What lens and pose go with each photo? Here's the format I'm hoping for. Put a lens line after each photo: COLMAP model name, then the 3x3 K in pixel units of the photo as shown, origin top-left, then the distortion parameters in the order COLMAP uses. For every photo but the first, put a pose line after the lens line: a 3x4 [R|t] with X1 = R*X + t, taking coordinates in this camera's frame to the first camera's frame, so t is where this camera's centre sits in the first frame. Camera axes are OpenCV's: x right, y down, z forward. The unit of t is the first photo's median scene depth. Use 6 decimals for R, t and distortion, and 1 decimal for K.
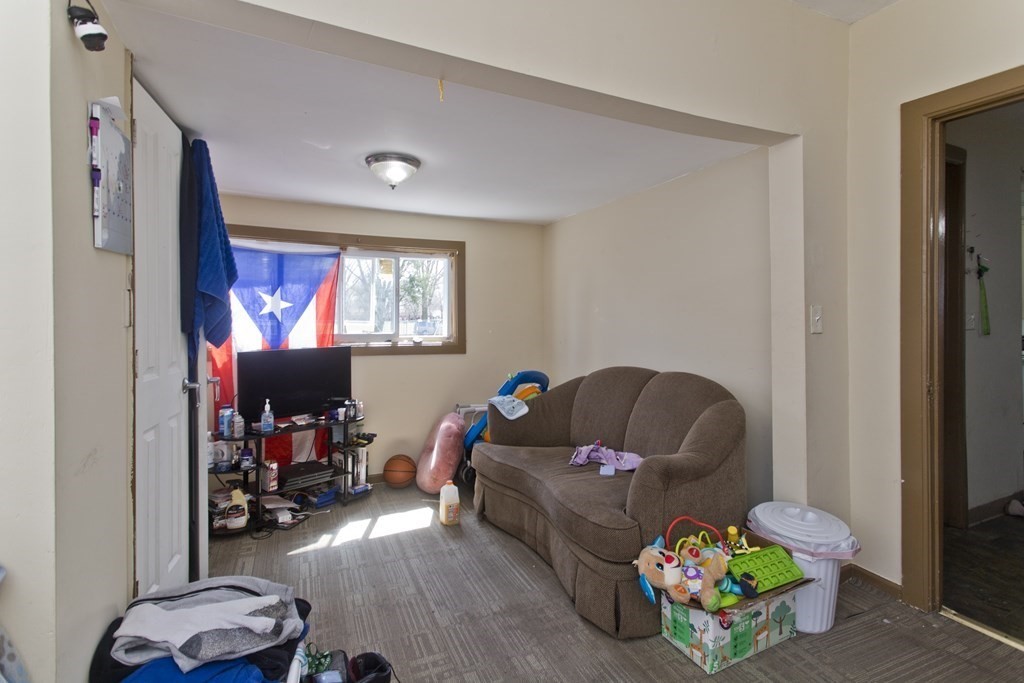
lens RADIAL K [[488.9, 0, 497.5], [0, 488.9, 321.0], [0, 0, 1]] dist [0.001563, 0.000518]
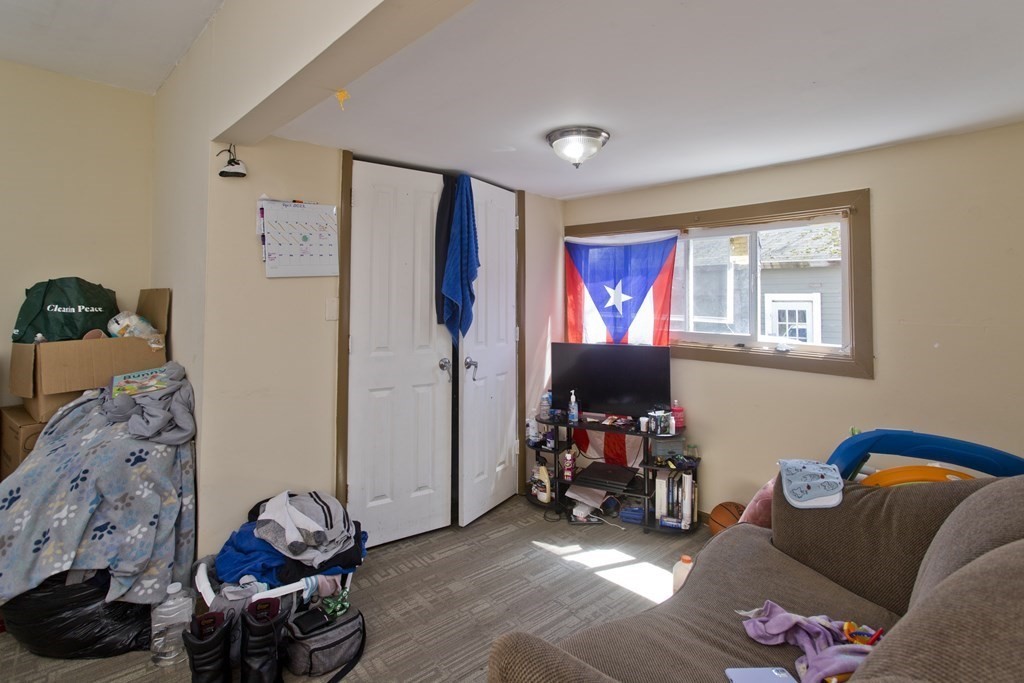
lens RADIAL K [[488.9, 0, 473.5], [0, 488.9, 284.8], [0, 0, 1]] dist [0.001563, 0.000518]
pose [[0.294613, -0.025144, -0.955286, 0.494277], [-0.009975, 0.999518, -0.029384, -0.033613], [0.955565, 0.018186, 0.294221, 0.516513]]
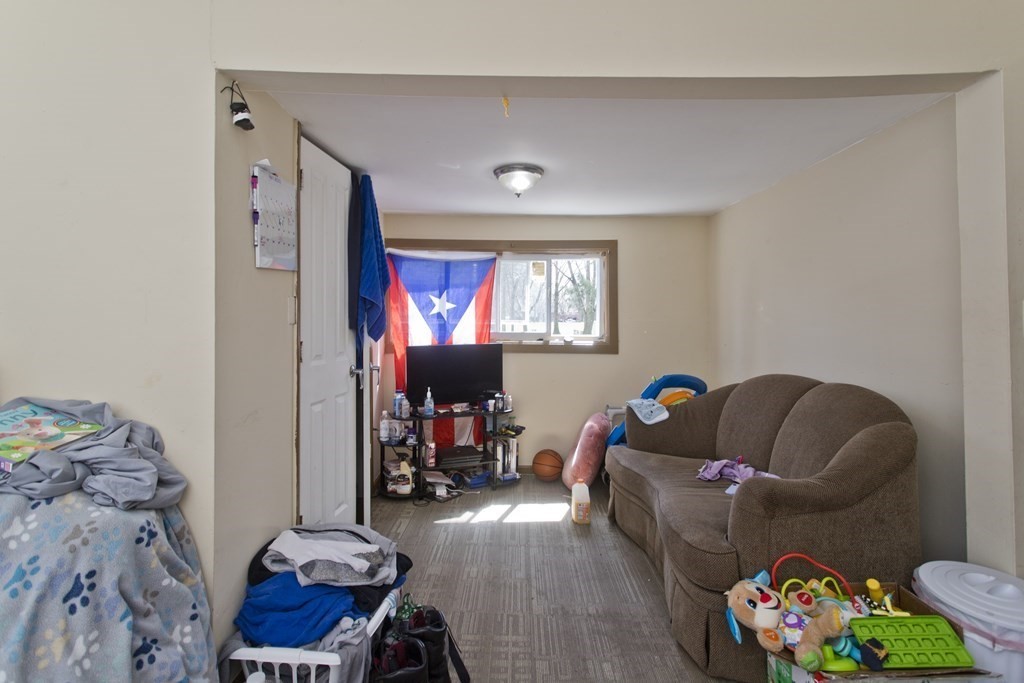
lens RADIAL K [[488.9, 0, 490.4], [0, 488.9, 315.4], [0, 0, 1]] dist [0.001563, 0.000518]
pose [[0.905957, -0.001668, -0.423366, 0.164220], [-0.002816, 0.999946, -0.009966, -0.000087], [0.423360, 0.010221, 0.905904, 0.005766]]
